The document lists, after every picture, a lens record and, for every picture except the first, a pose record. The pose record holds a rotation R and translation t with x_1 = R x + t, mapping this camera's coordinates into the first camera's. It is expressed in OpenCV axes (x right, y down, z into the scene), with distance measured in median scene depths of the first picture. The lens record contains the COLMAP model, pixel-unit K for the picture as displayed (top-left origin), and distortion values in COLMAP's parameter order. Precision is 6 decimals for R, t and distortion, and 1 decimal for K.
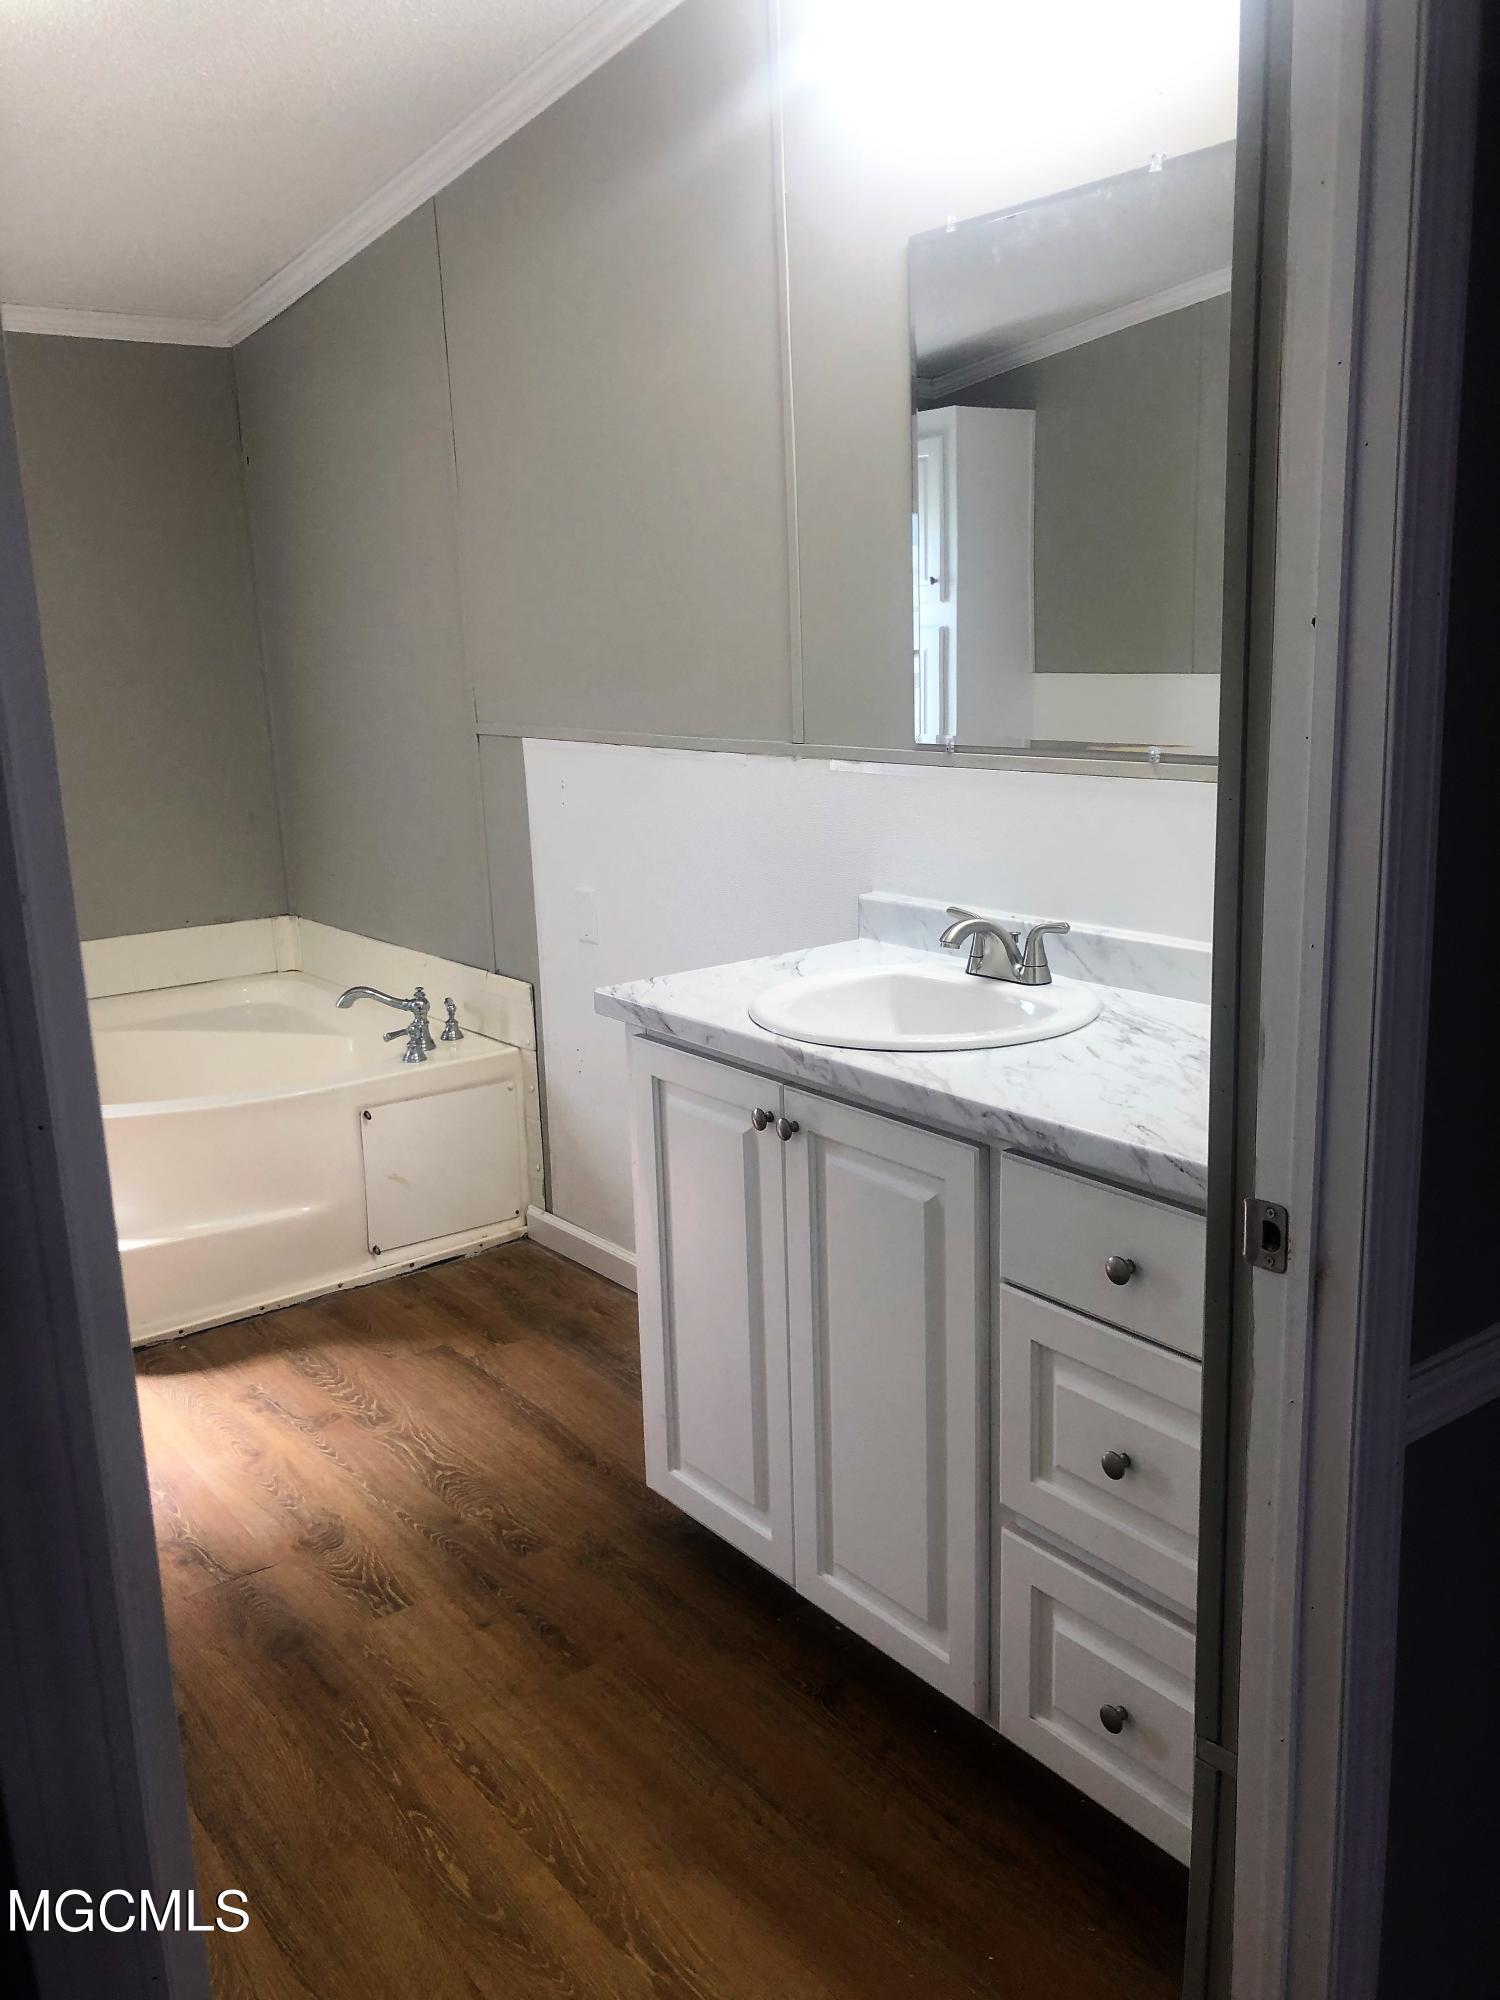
lens RADIAL K [[1660.4, 0, 762.7], [0, 1660.4, 994.6], [0, 0, 1]] dist [0.029597, -0.031536]
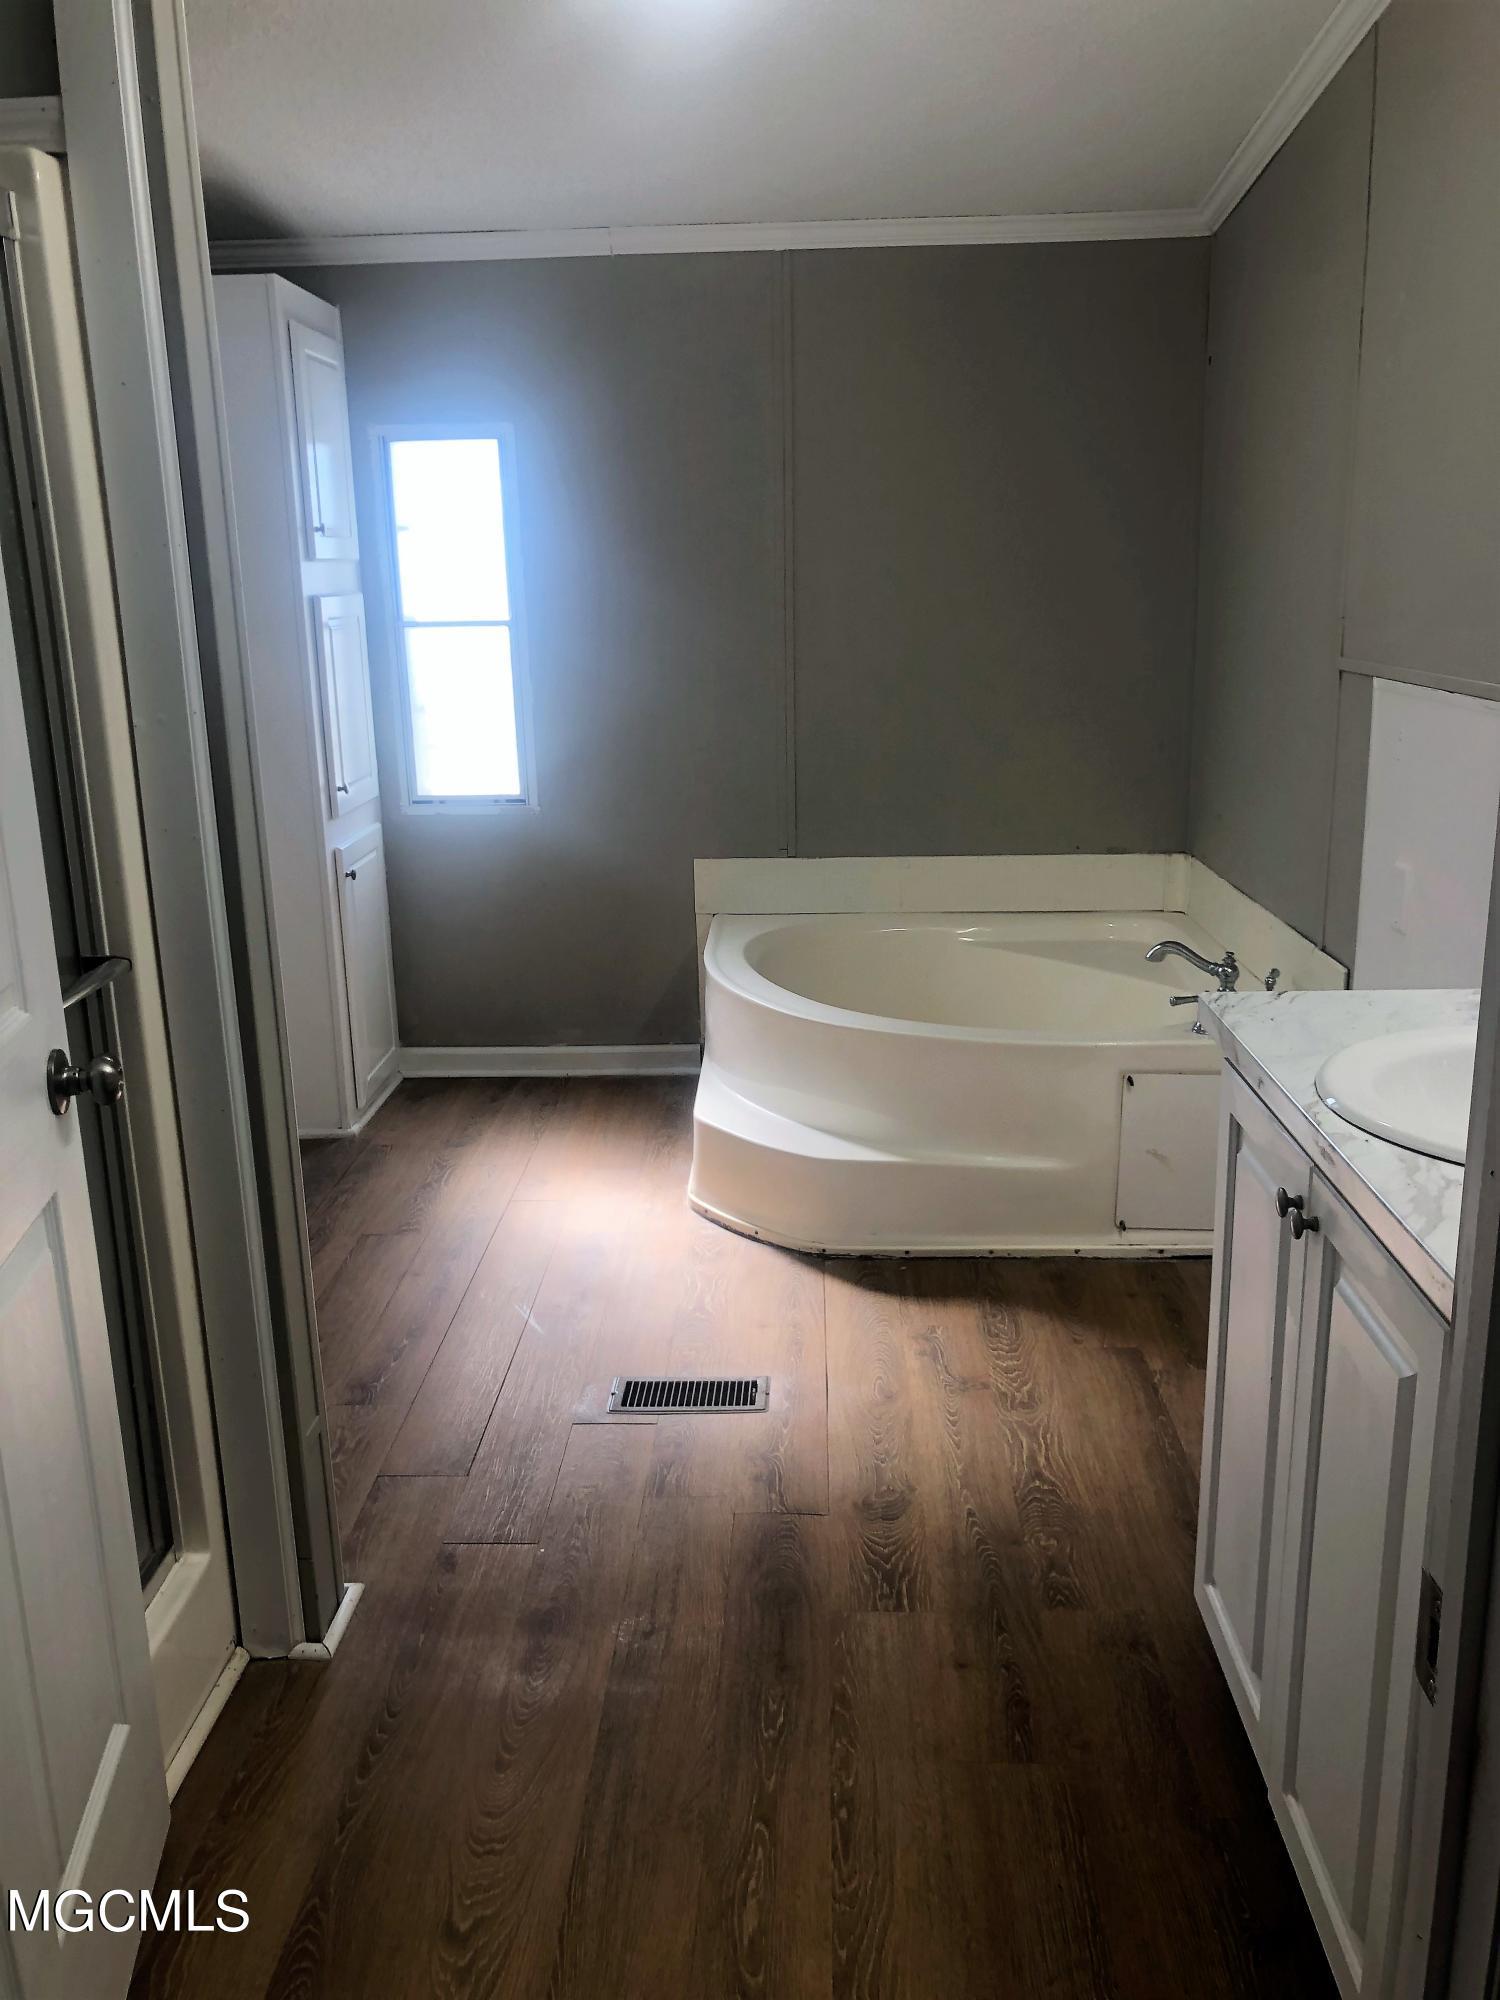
lens RADIAL K [[1660.4, 0, 758.7], [0, 1660.4, 1003.2], [0, 0, 1]] dist [0.029597, -0.031536]
pose [[0.765945, 0.179669, -0.617290, 0.203477], [-0.146800, 0.983667, 0.104154, -0.043518], [0.625921, 0.010842, 0.779811, 0.190262]]
